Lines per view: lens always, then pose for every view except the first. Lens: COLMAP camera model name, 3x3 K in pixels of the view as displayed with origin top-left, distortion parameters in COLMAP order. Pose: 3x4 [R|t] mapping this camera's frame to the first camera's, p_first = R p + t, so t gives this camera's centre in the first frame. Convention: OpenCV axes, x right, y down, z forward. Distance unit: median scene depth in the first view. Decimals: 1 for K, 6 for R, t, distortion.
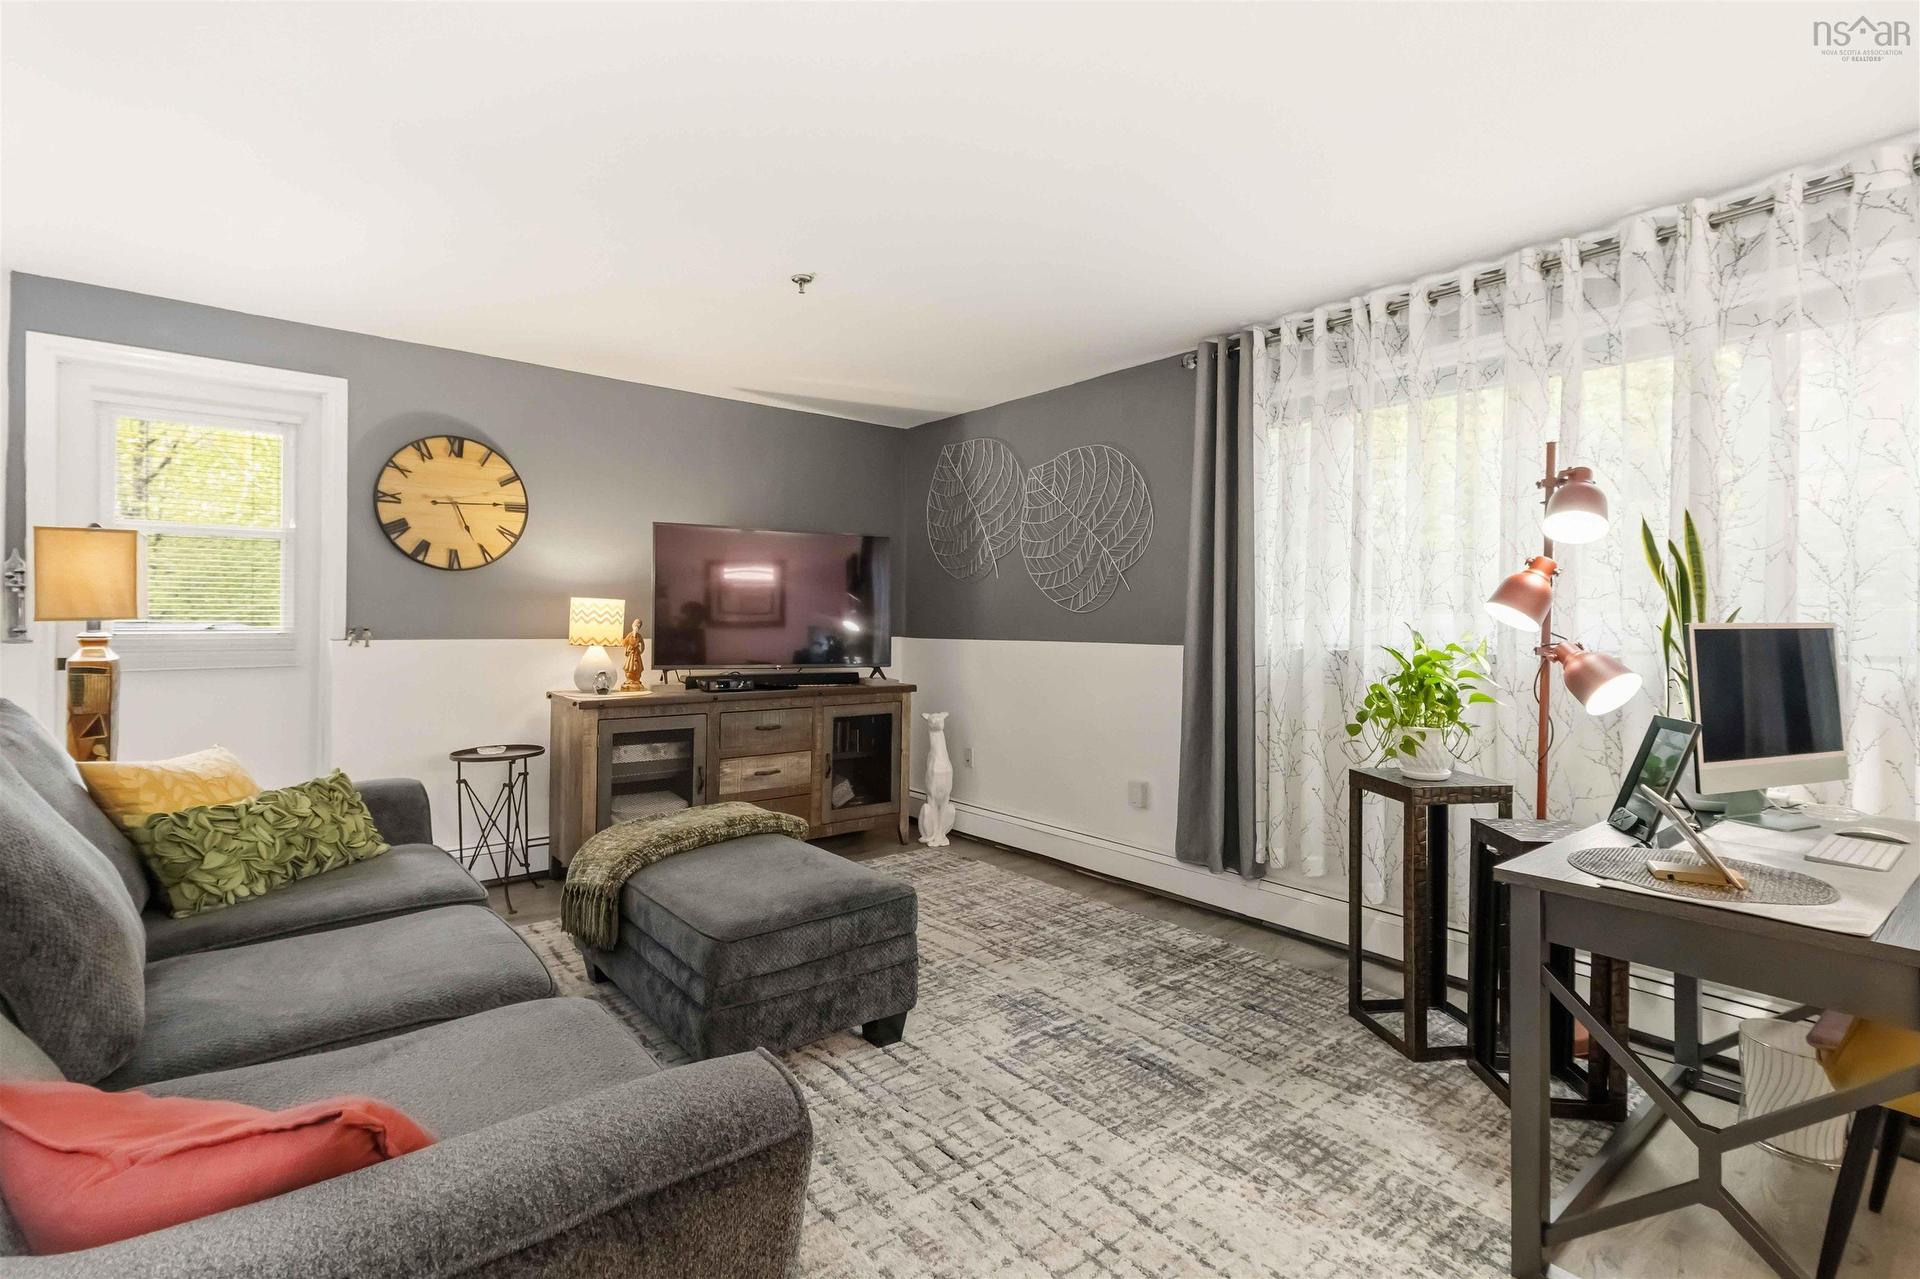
lens RADIAL K [[888.1, 0, 961.8], [0, 888.1, 629.8], [0, 0, 1]] dist [0.003960, -0.001755]
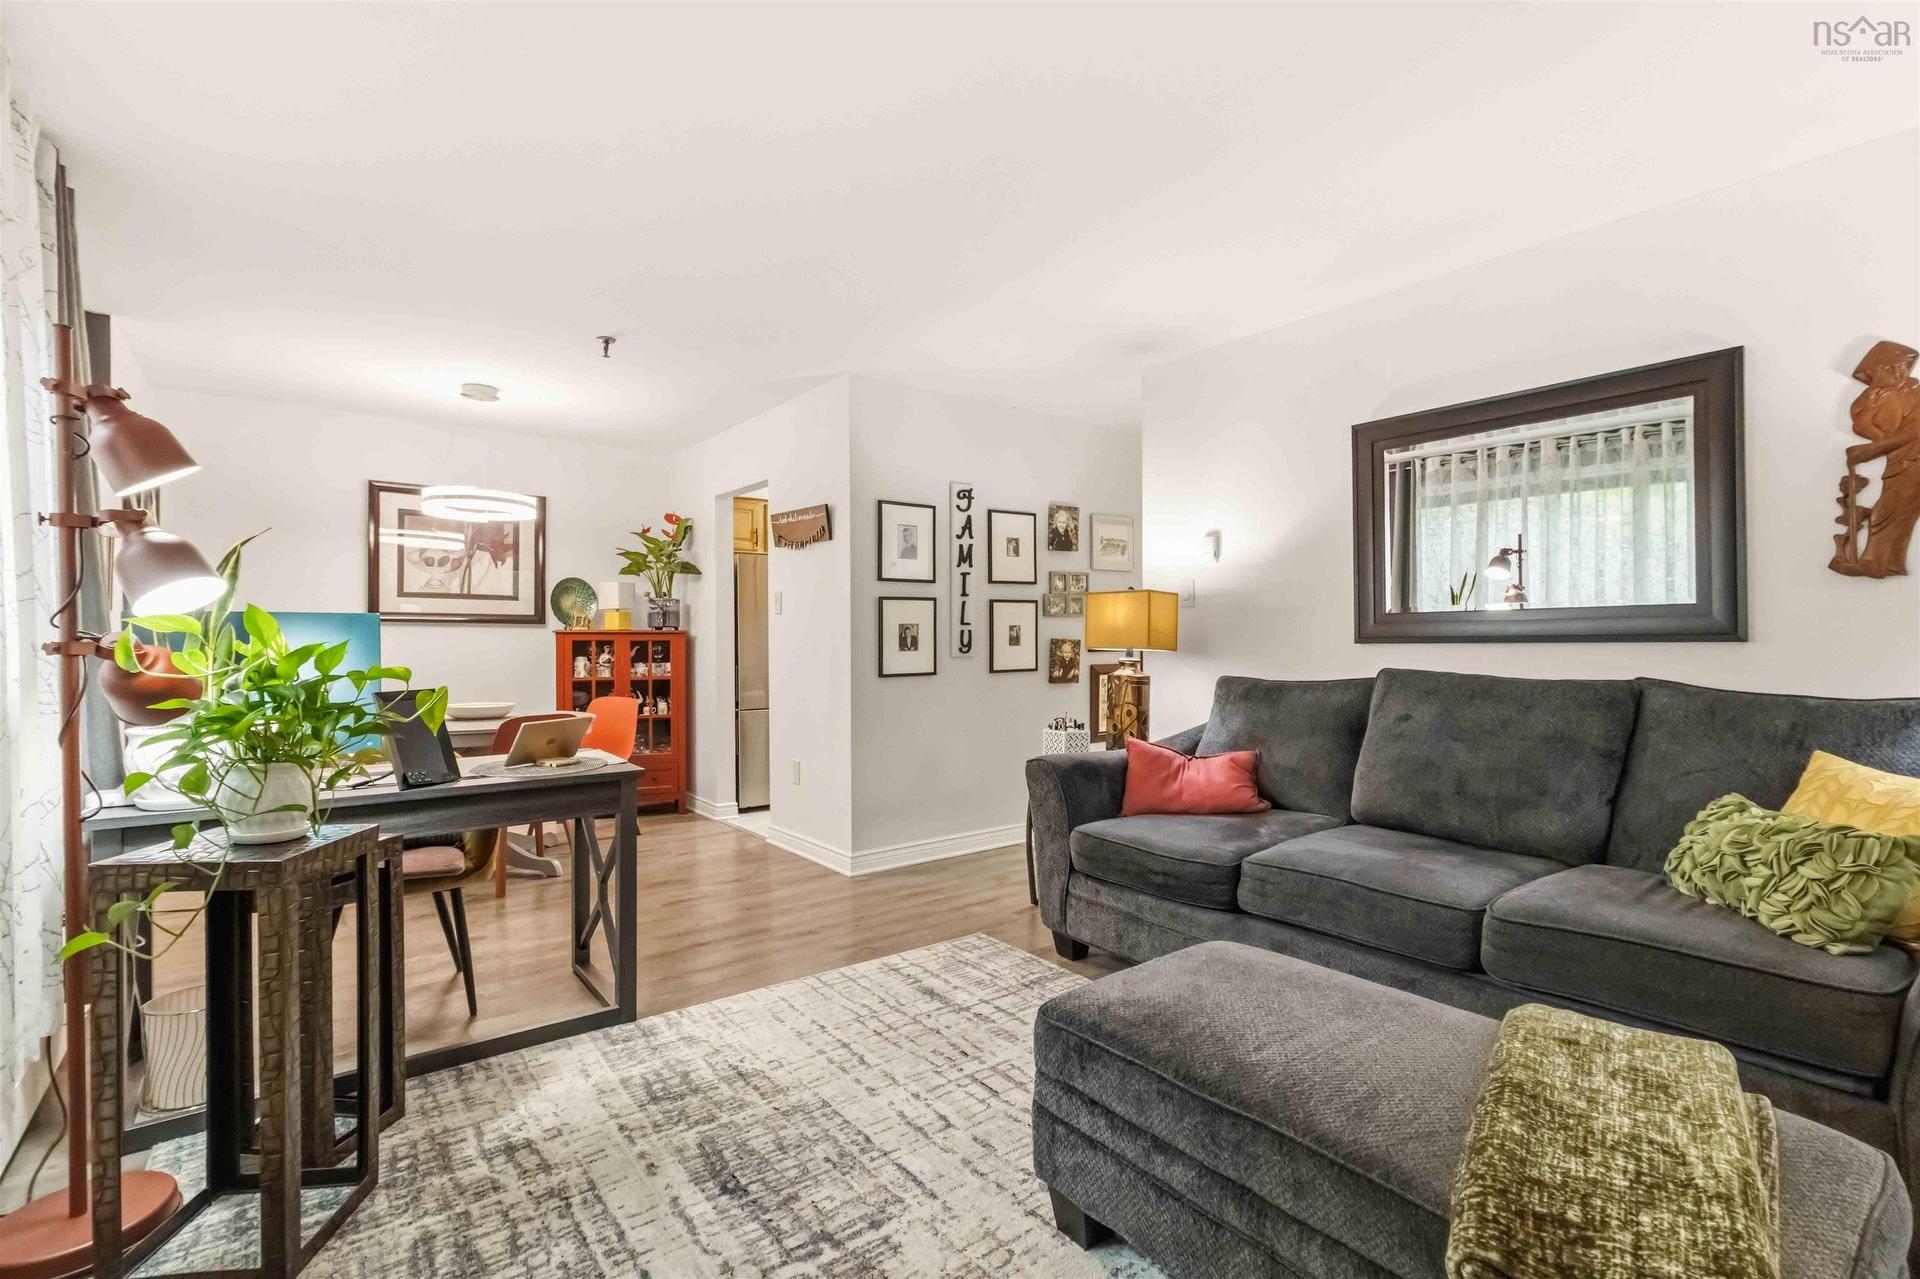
lens RADIAL K [[888.1, 0, 961.1], [0, 888.1, 636.4], [0, 0, 1]] dist [0.003960, -0.001755]
pose [[-0.999187, -0.006026, 0.039862, -0.022337], [-0.005630, 0.999934, 0.010059, 0.006597], [-0.039920, 0.009826, -0.999155, 1.897500]]
